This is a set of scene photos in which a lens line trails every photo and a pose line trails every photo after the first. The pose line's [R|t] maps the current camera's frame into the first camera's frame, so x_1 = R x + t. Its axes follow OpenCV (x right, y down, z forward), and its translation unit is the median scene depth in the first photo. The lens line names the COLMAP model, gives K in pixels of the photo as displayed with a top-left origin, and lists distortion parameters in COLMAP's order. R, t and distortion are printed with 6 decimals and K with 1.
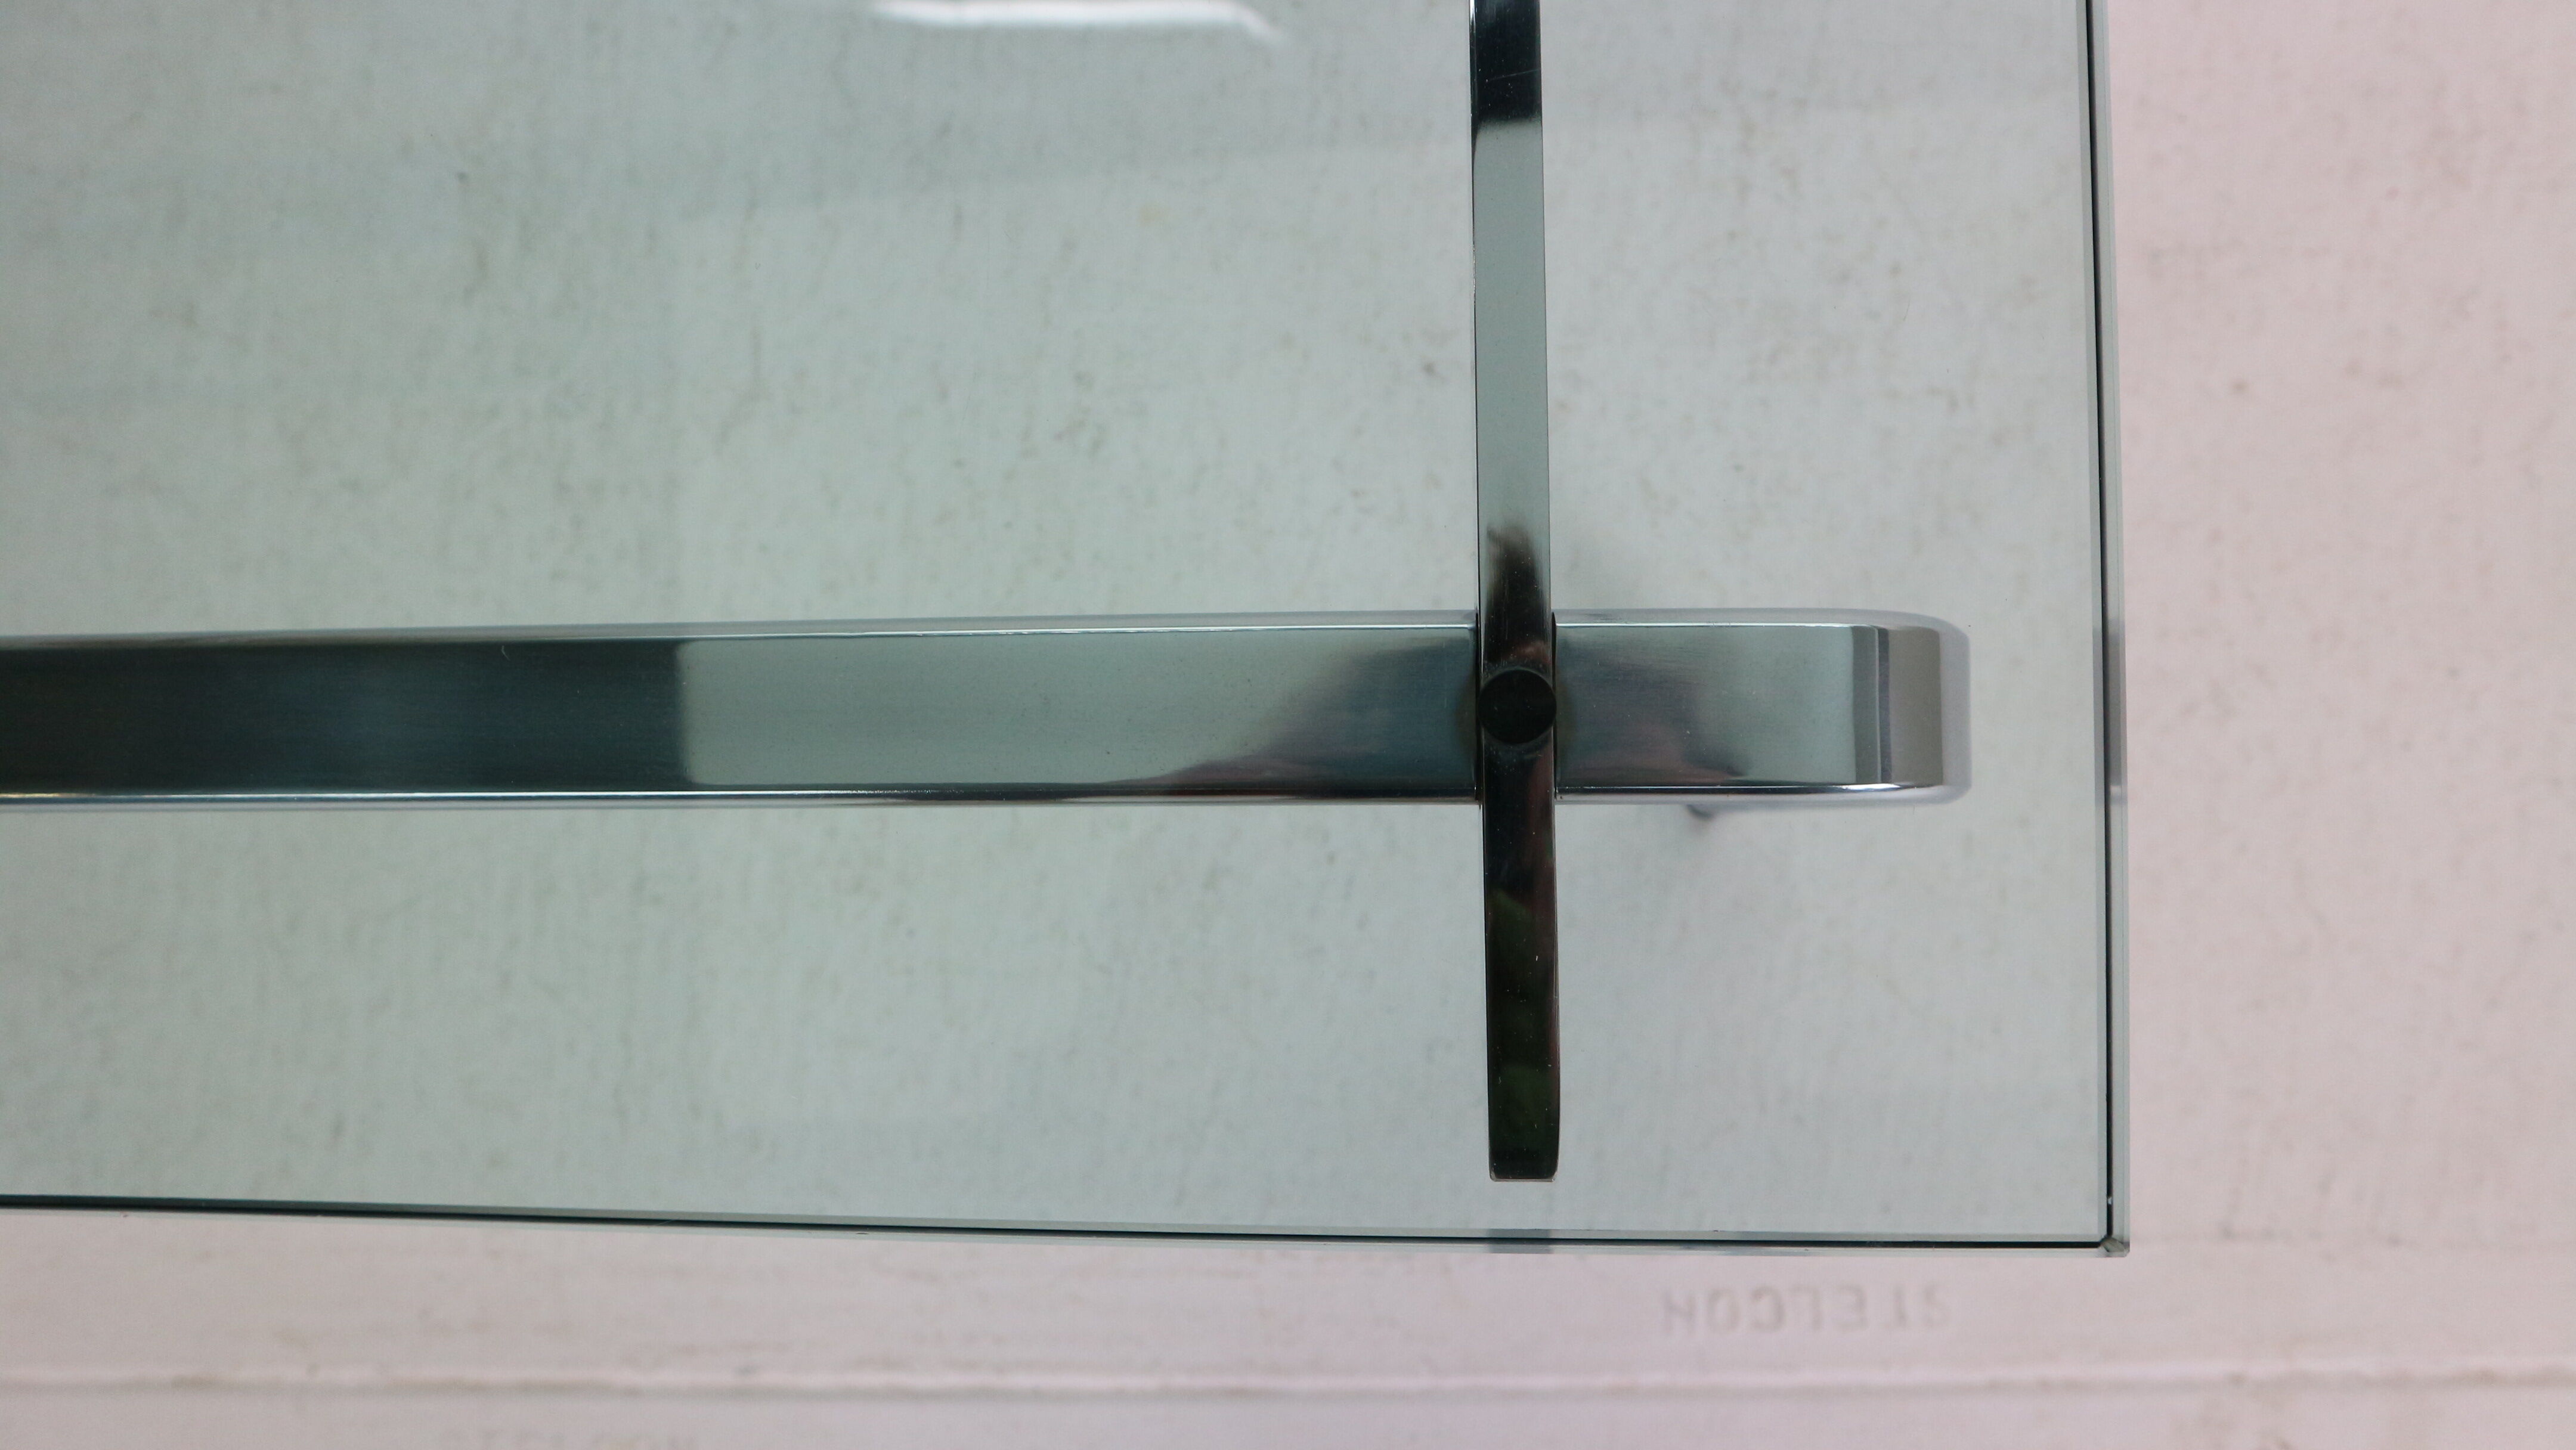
lens RADIAL K [[1848.7, 0, 1302.9], [0, 1848.7, 710.8], [0, 0, 1]] dist [-0.120755, 0.087244]
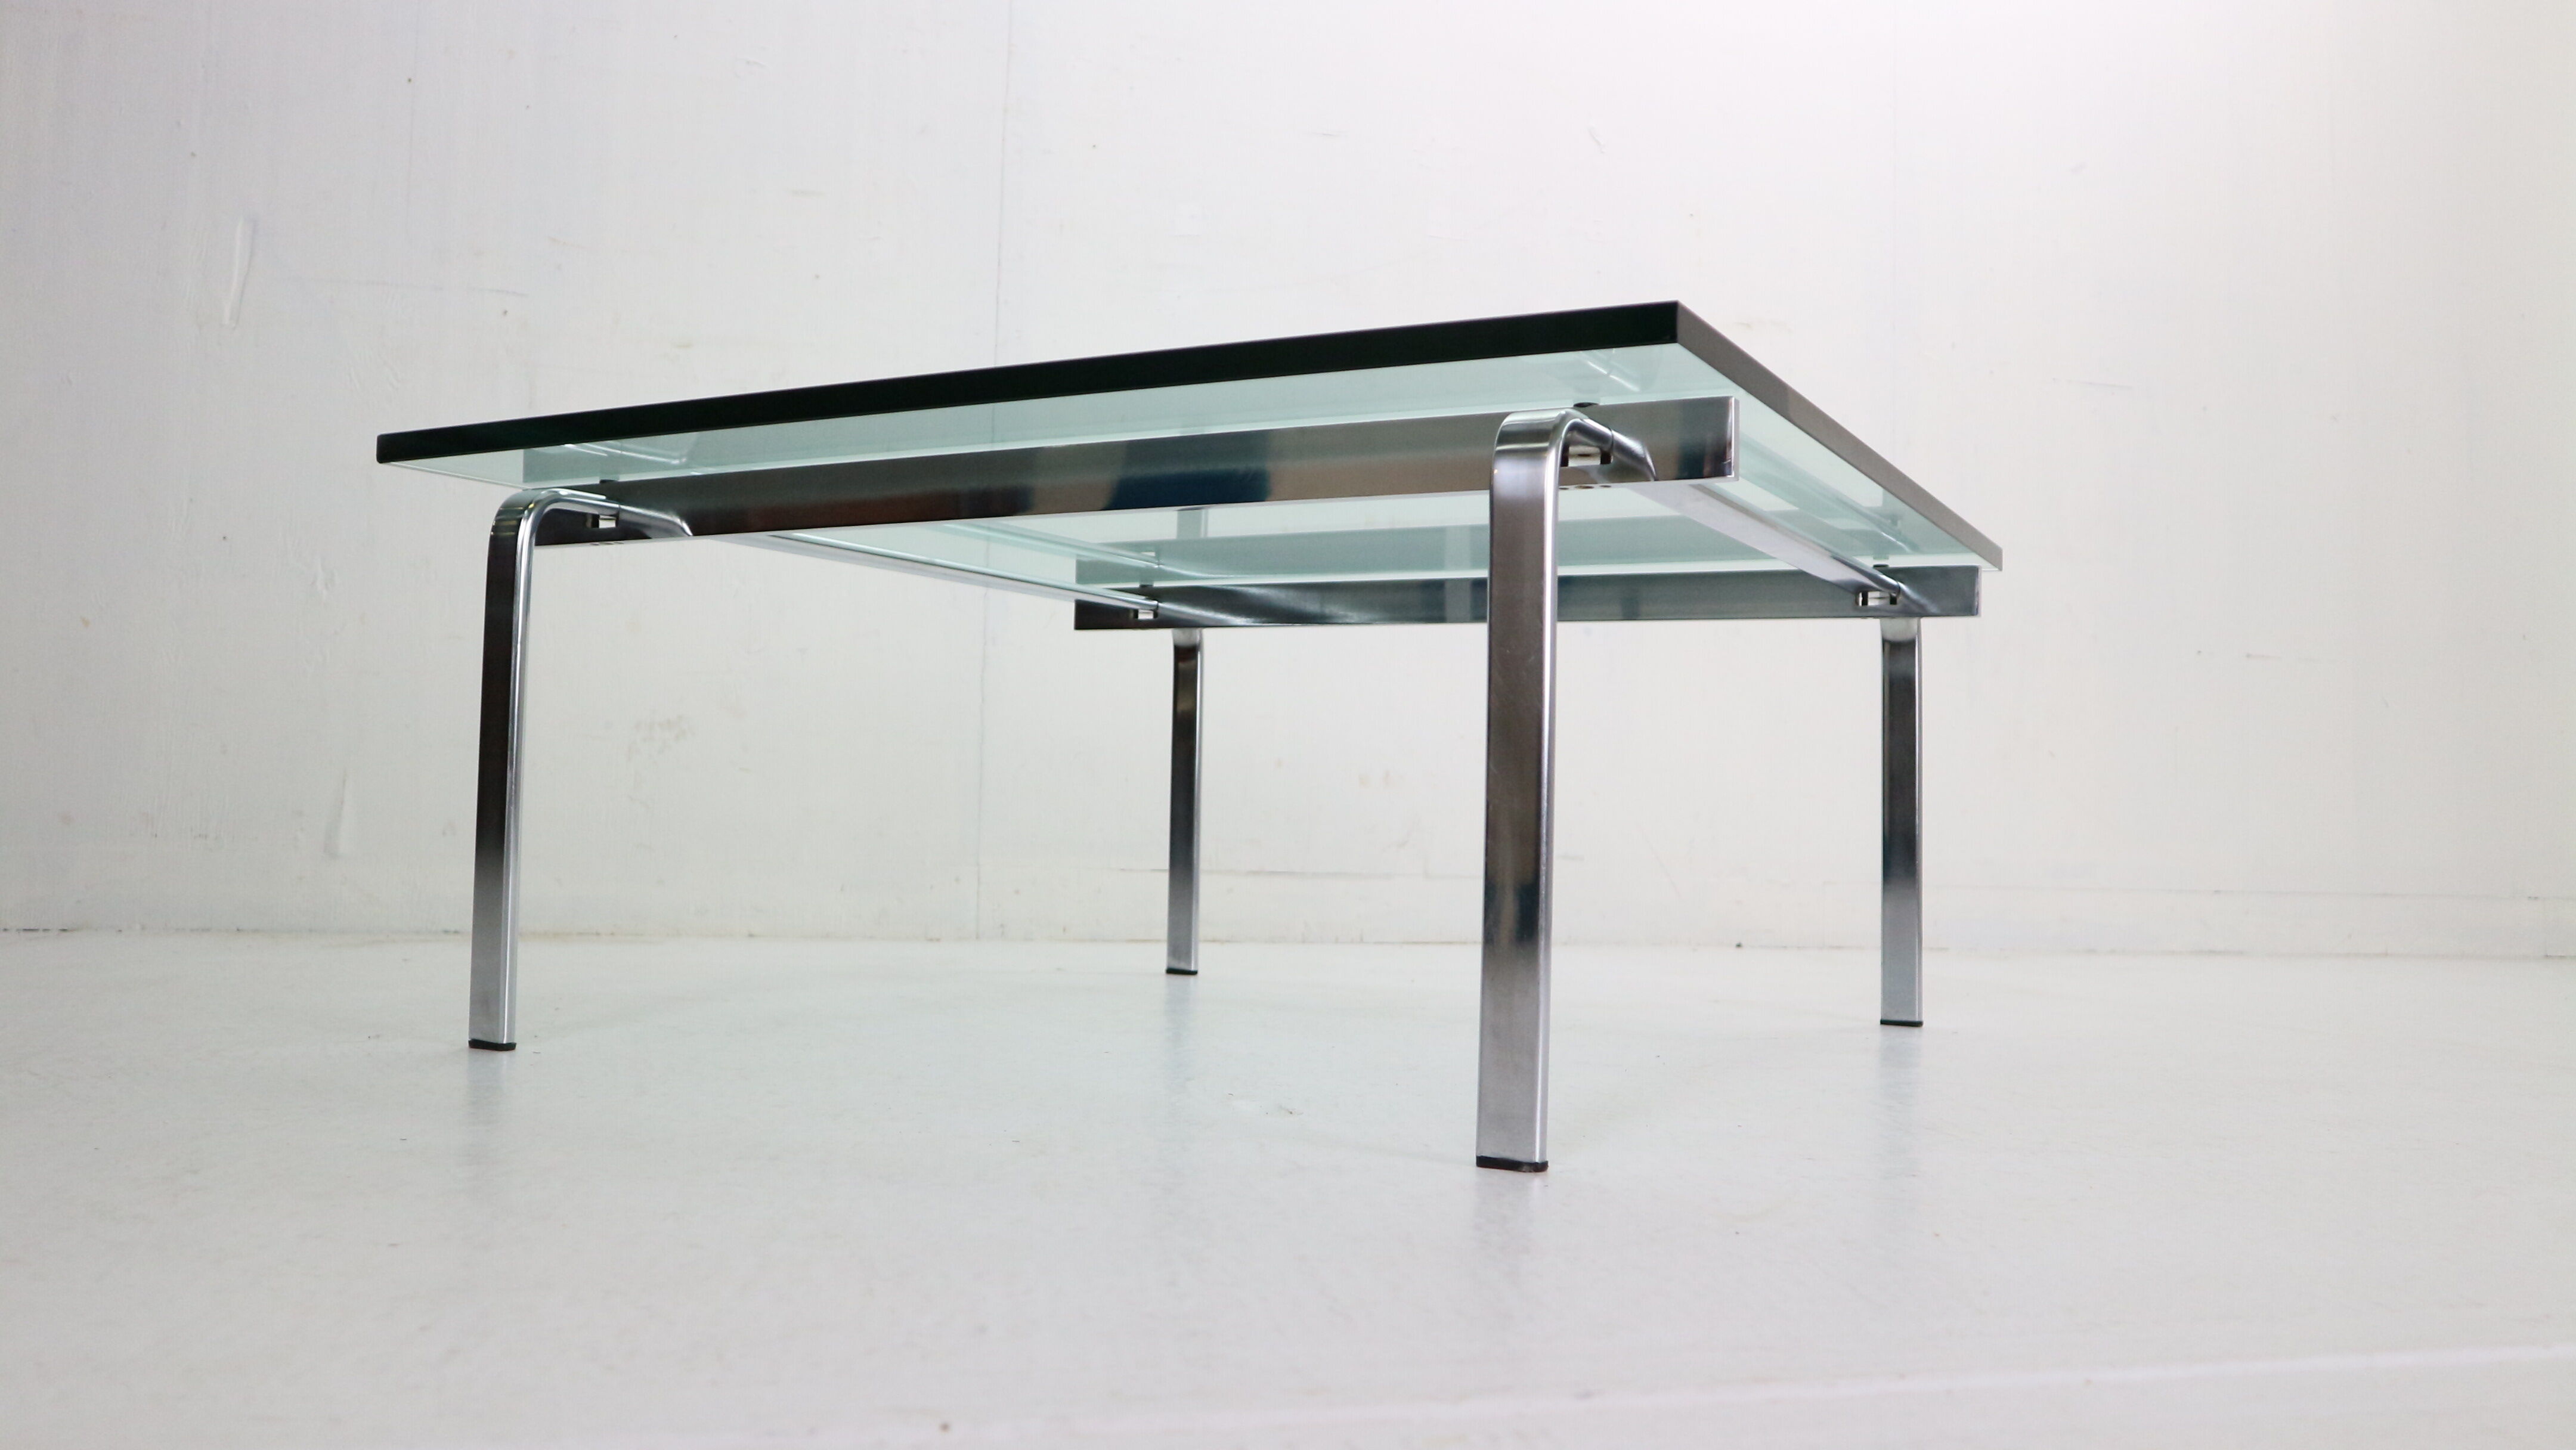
lens RADIAL K [[2035.3, 0, 1283.7], [0, 2035.3, 725.2], [0, 0, 1]] dist [-0.087806, 0.082192]
pose [[0.972134, 0.105287, 0.209452, -0.638947], [0.212108, -0.014573, -0.977138, 1.162218], [-0.099828, 0.994335, -0.036499, 0.778279]]
